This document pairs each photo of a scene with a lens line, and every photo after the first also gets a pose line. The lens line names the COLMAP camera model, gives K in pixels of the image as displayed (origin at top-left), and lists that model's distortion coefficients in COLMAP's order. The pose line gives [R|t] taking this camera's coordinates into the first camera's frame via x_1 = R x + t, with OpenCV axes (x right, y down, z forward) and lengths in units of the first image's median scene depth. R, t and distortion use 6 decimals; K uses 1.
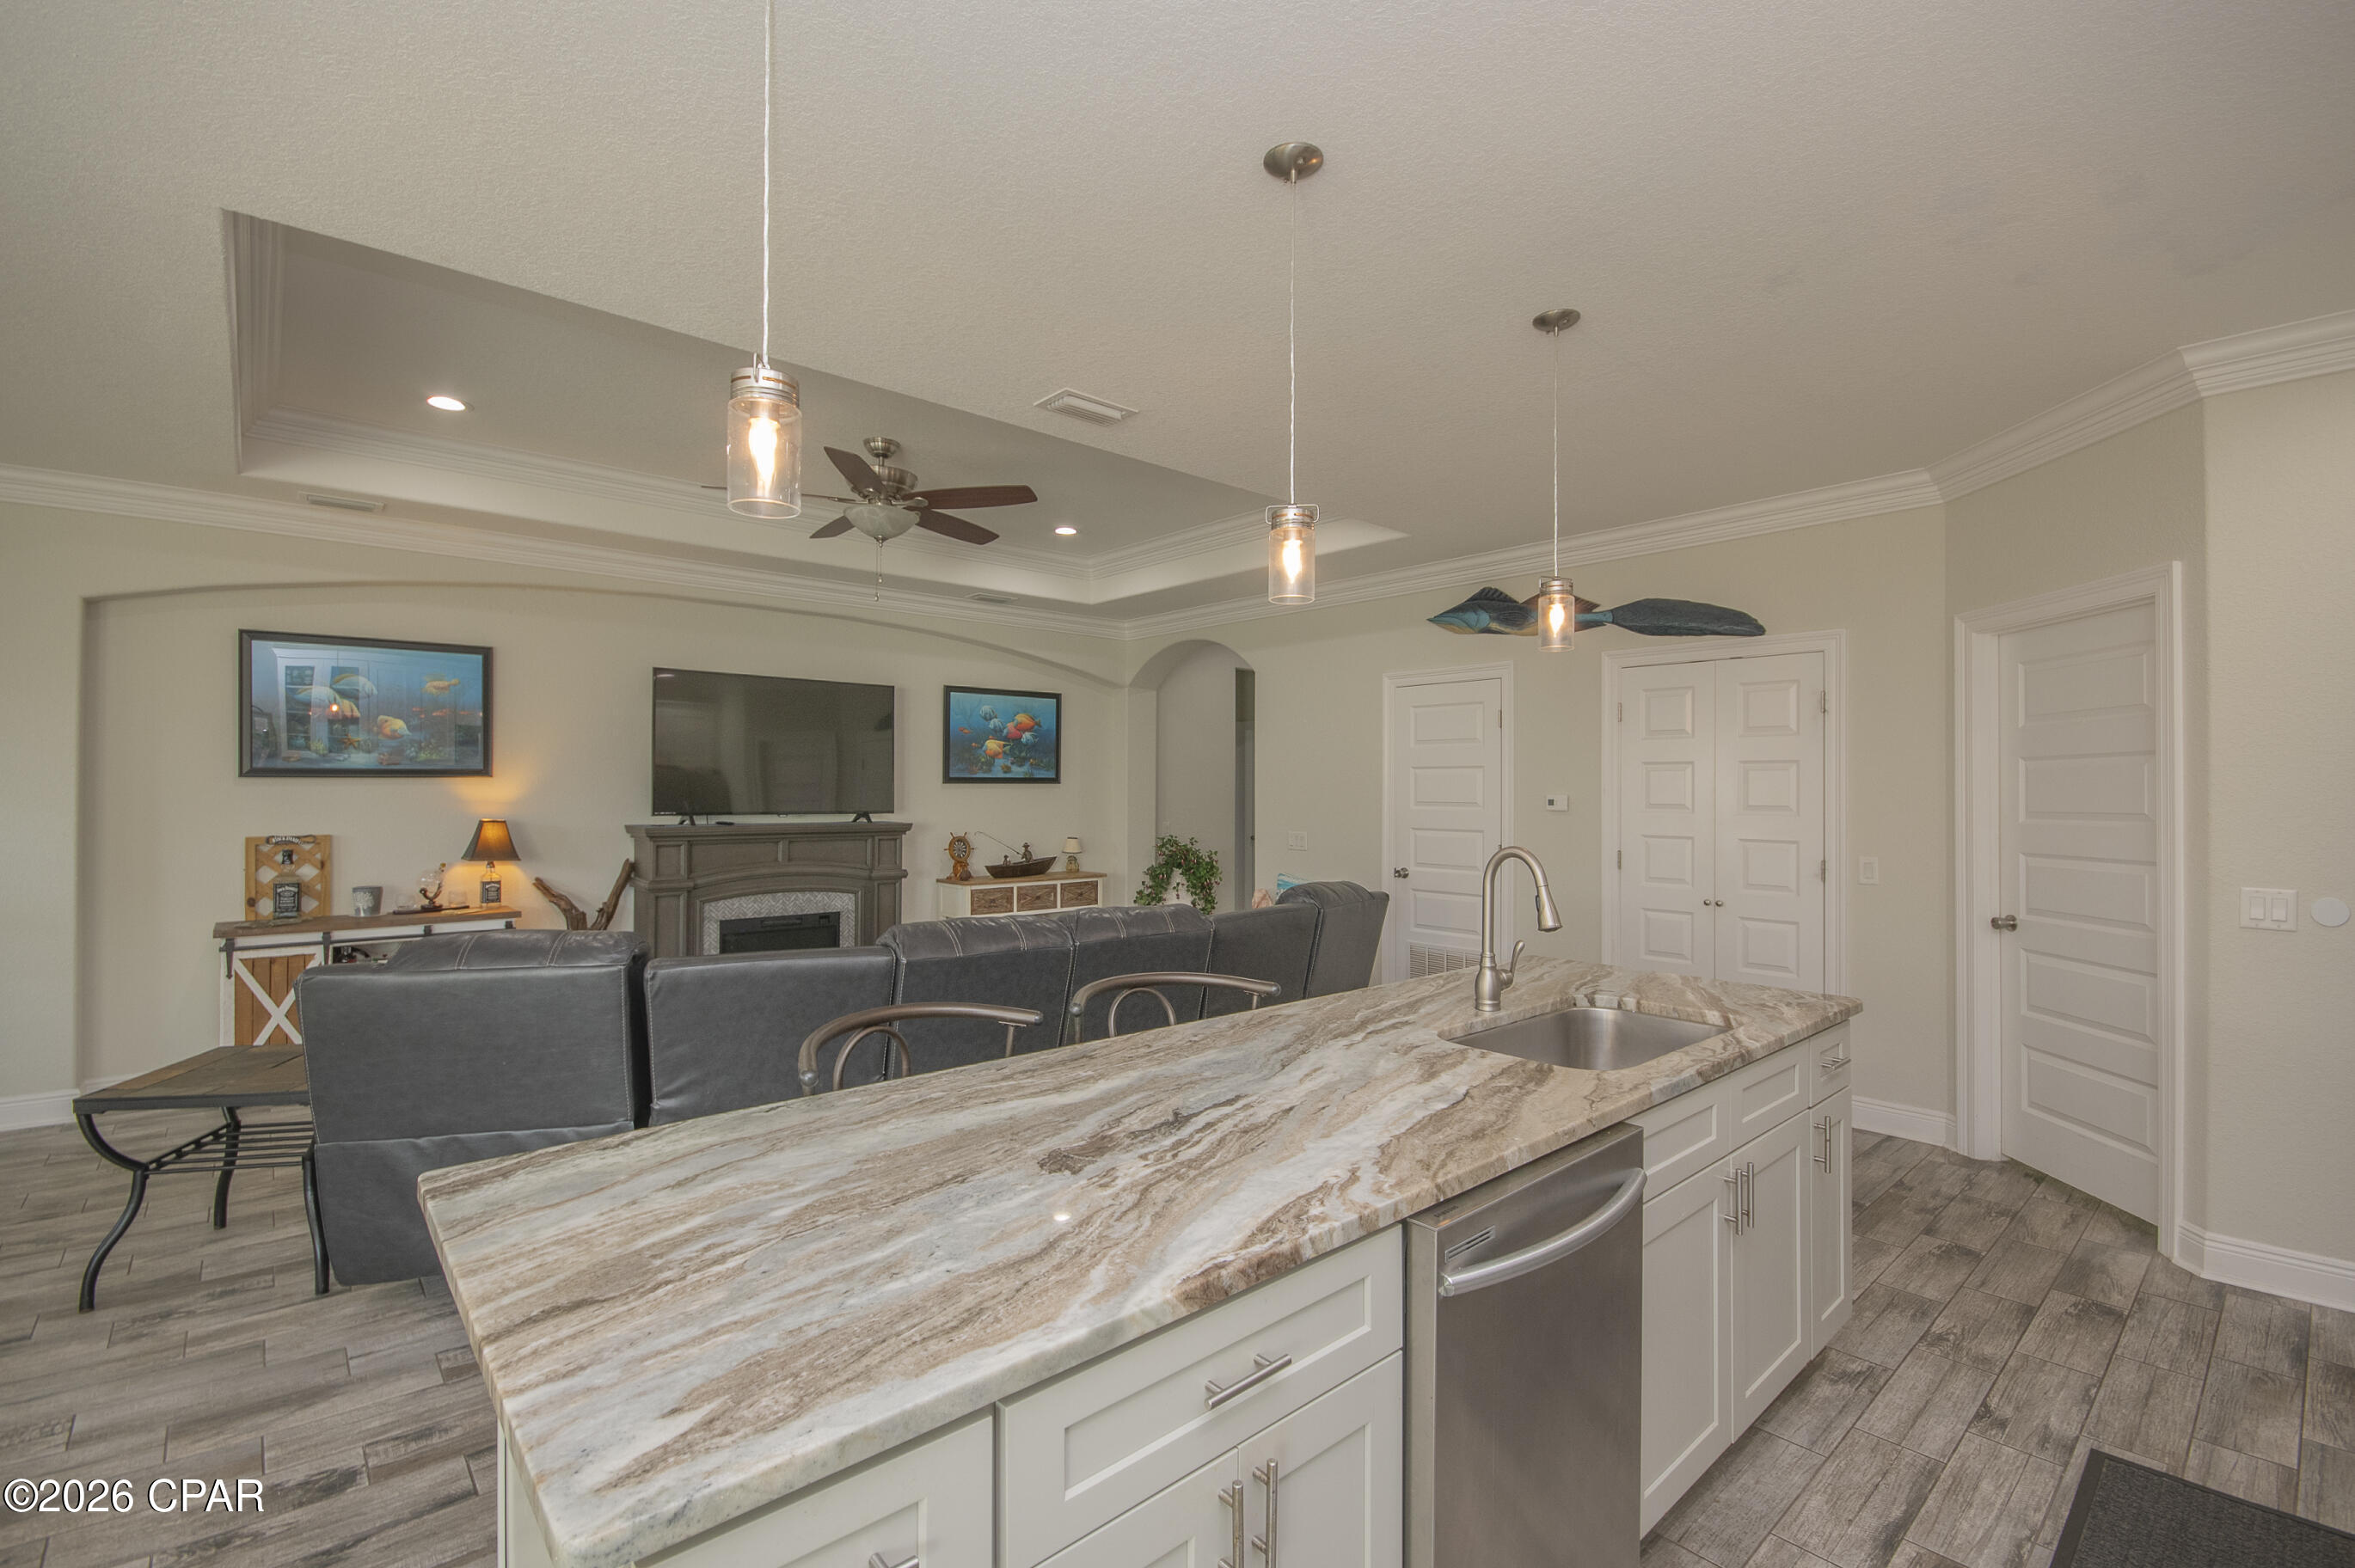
lens RADIAL K [[1034.9, 0, 1189.2], [0, 1034.9, 780.3], [0, 0, 1]] dist [0.006966, -0.009645]
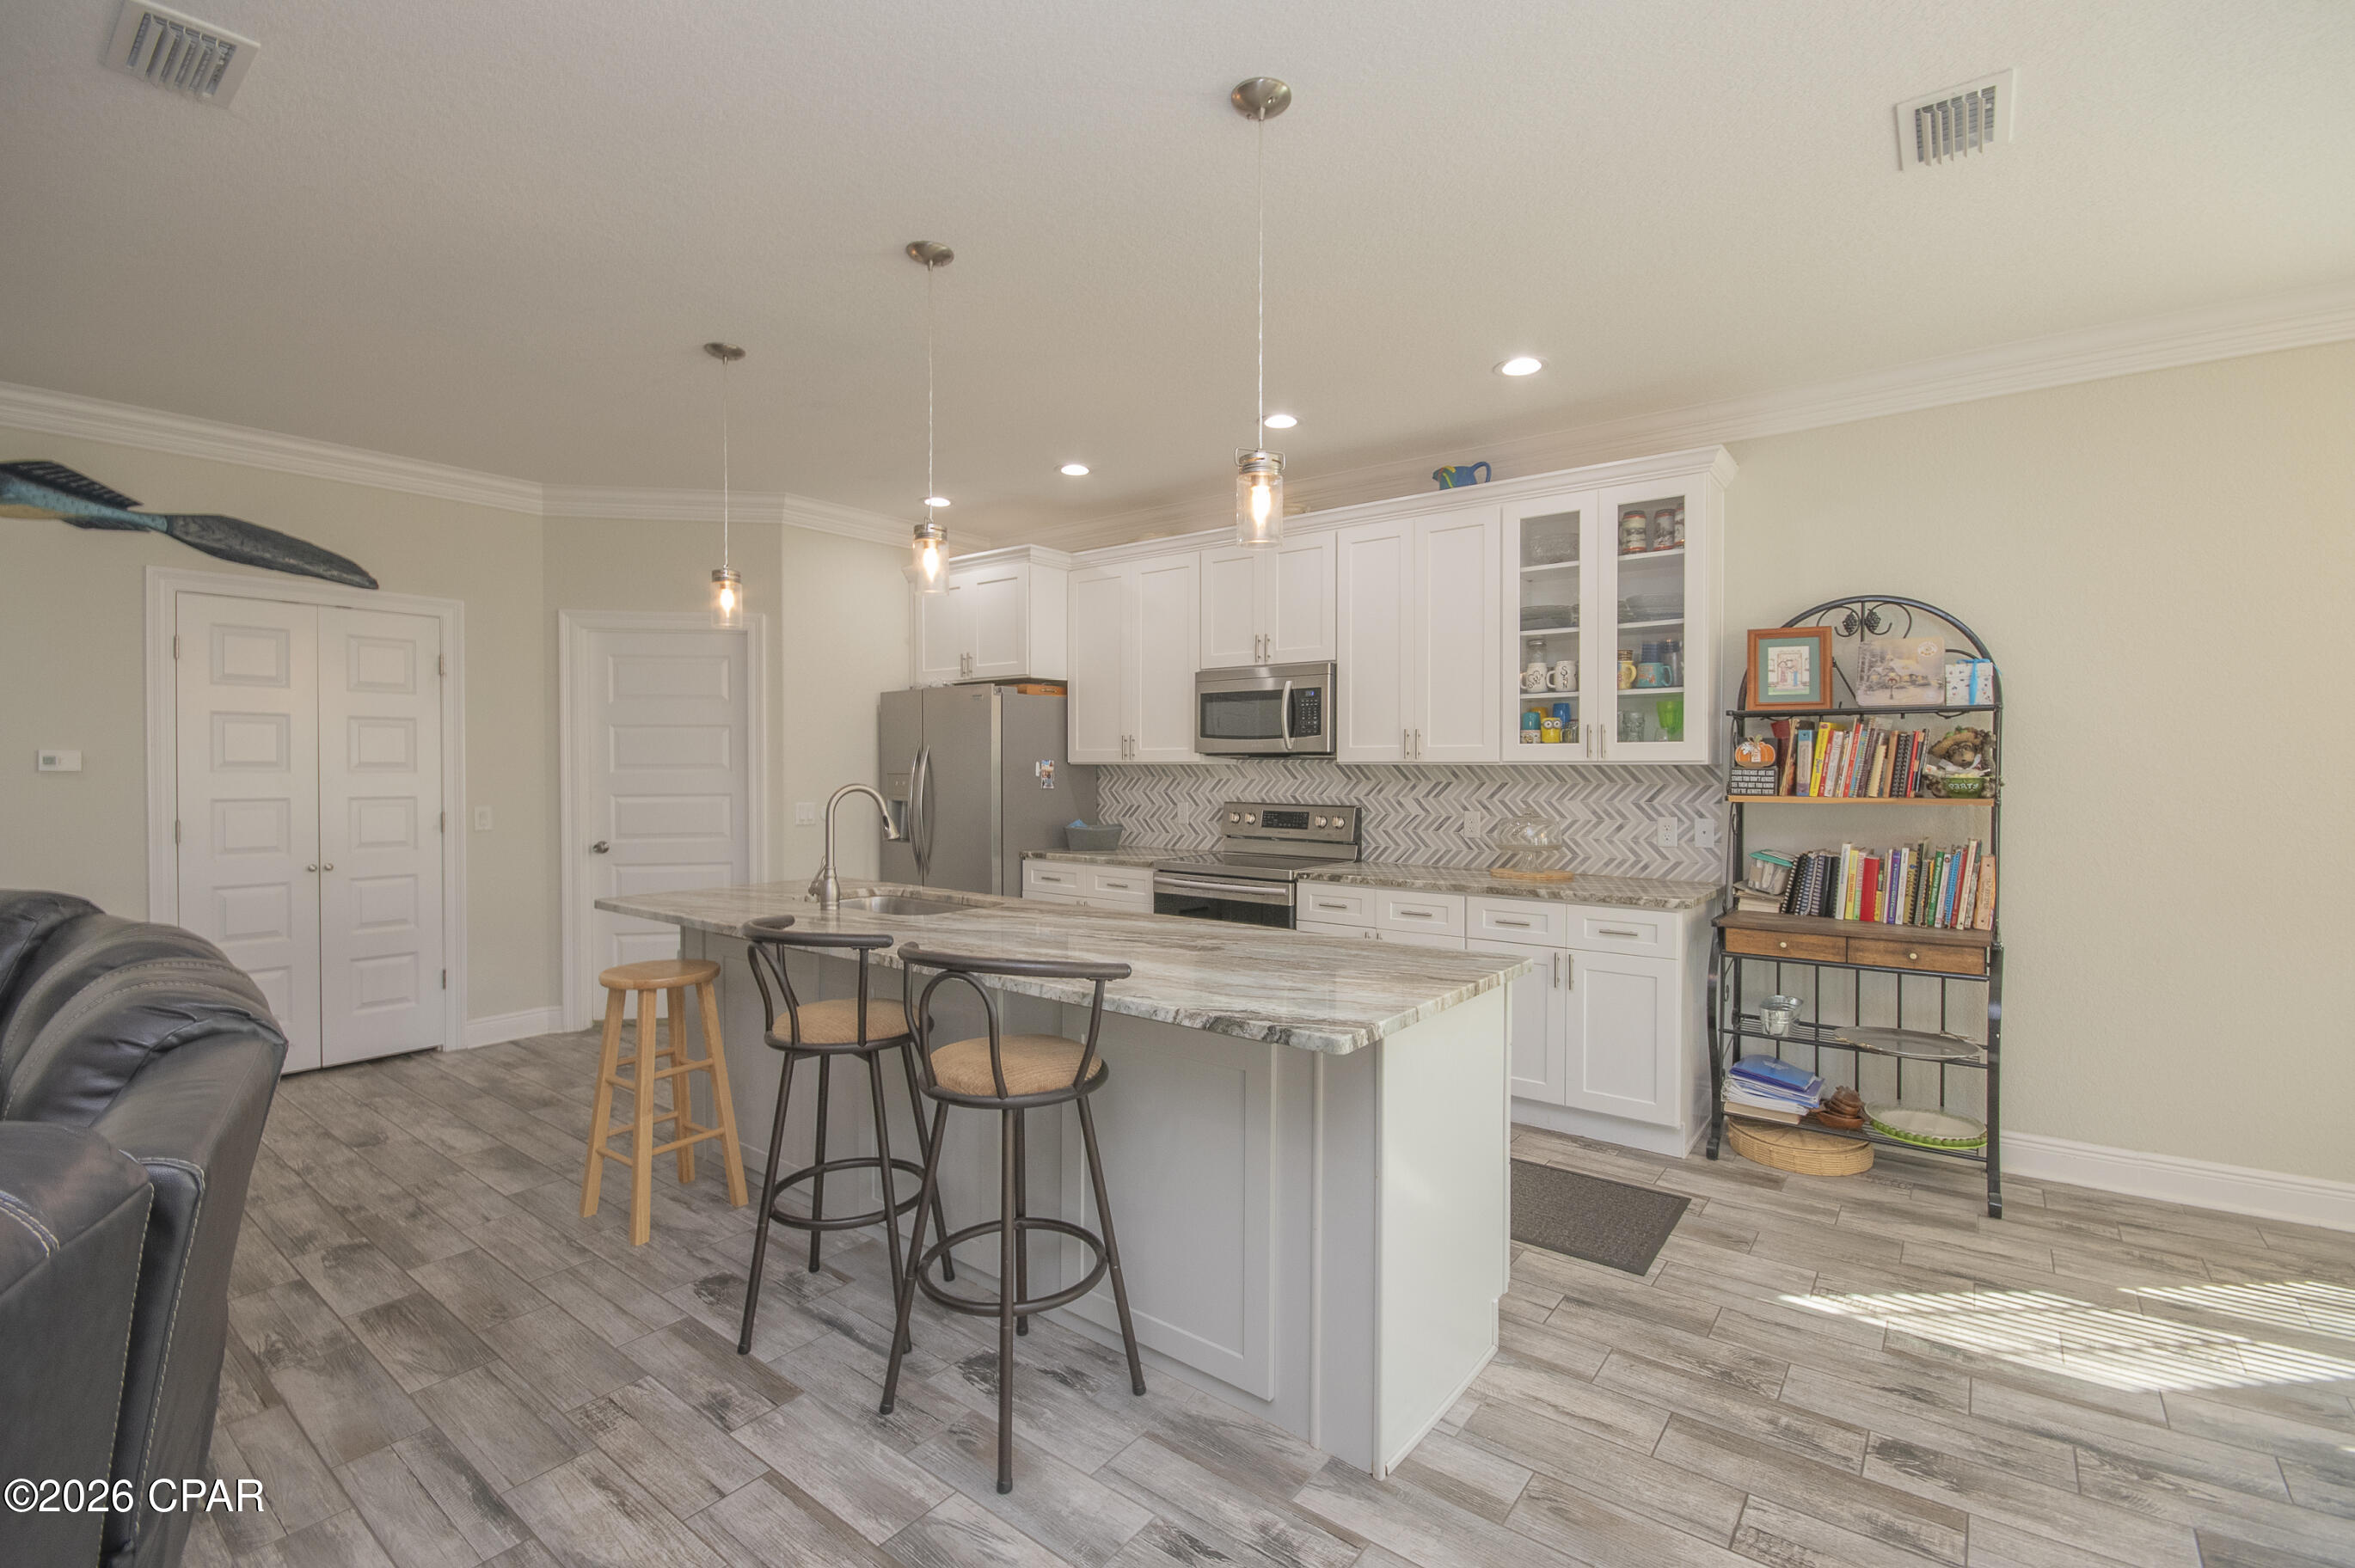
lens RADIAL K [[1034.9, 0, 1195.7], [0, 1034.9, 780.3], [0, 0, 1]] dist [0.006966, -0.009645]
pose [[-0.184683, -0.019753, 0.982600, -0.680178], [-0.011025, 0.999777, 0.018026, 0.018027], [-0.982736, -0.007504, -0.184859, 0.494949]]
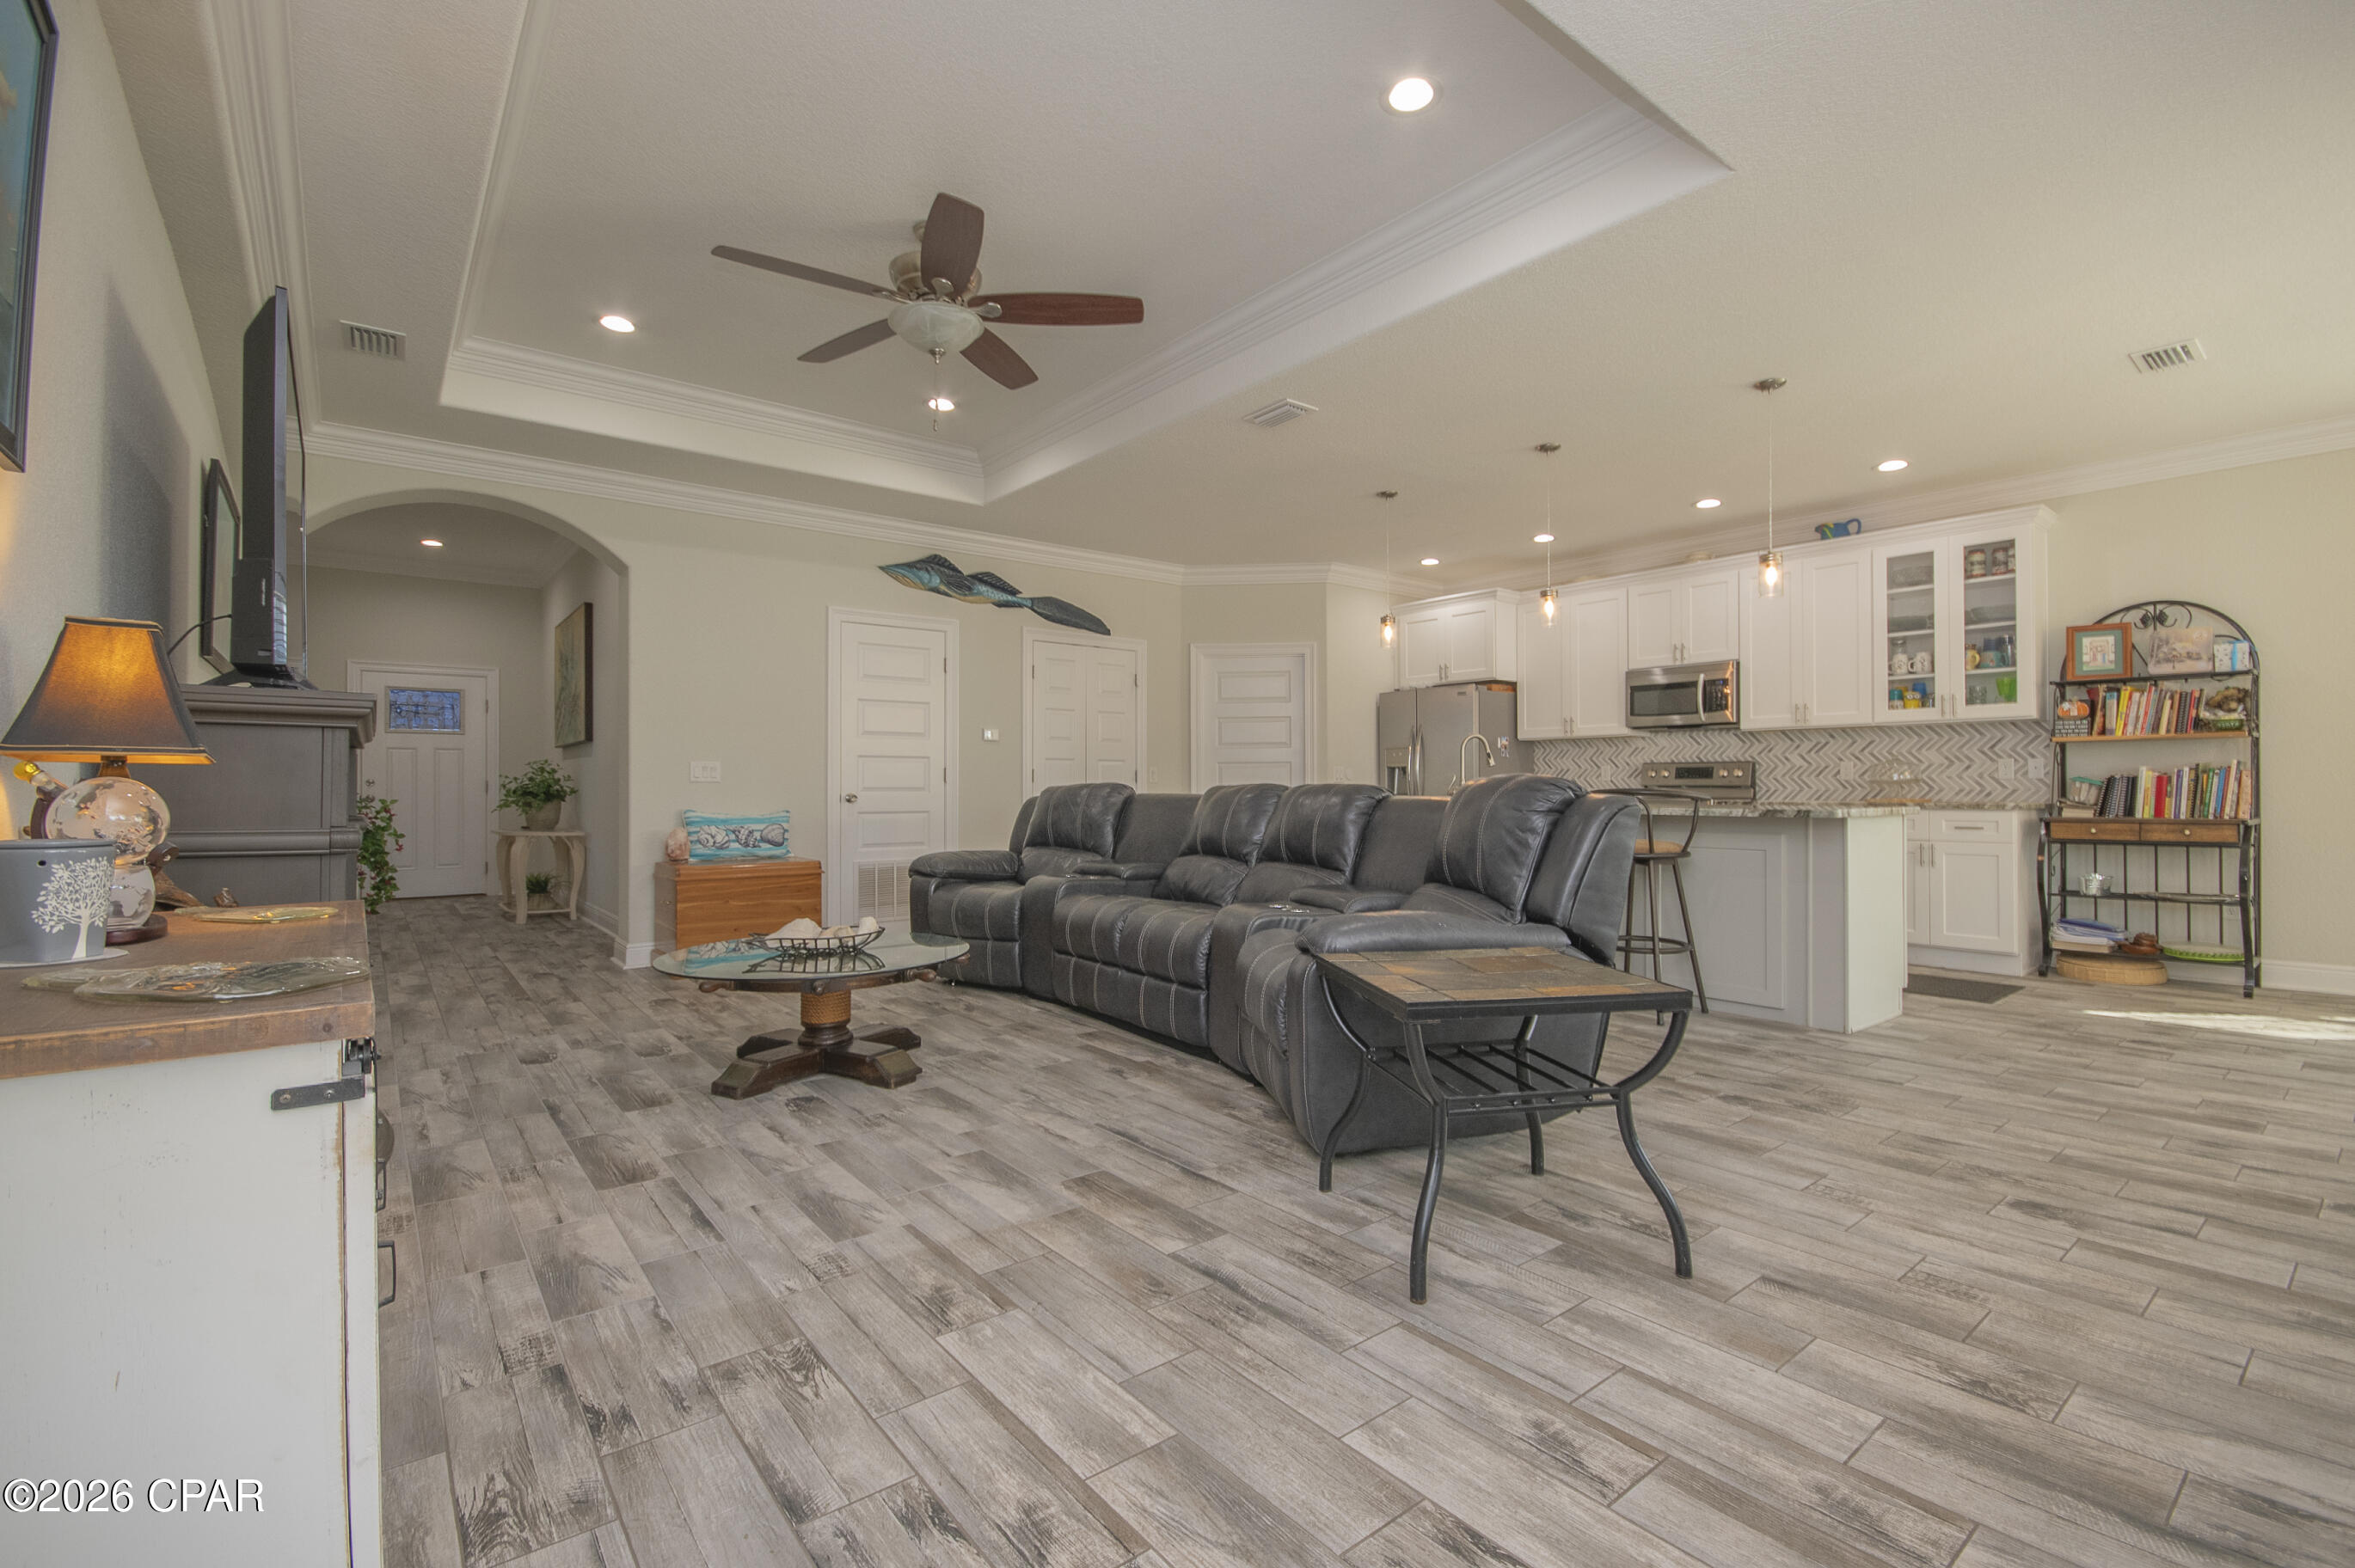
lens RADIAL K [[1034.9, 0, 1191.2], [0, 1034.9, 780.4], [0, 0, 1]] dist [0.006966, -0.009645]
pose [[0.057327, 0.002288, 0.998353, -1.312361], [-0.006835, 0.999975, -0.001899, 0.112029], [-0.998332, -0.006715, 0.057342, 0.928955]]
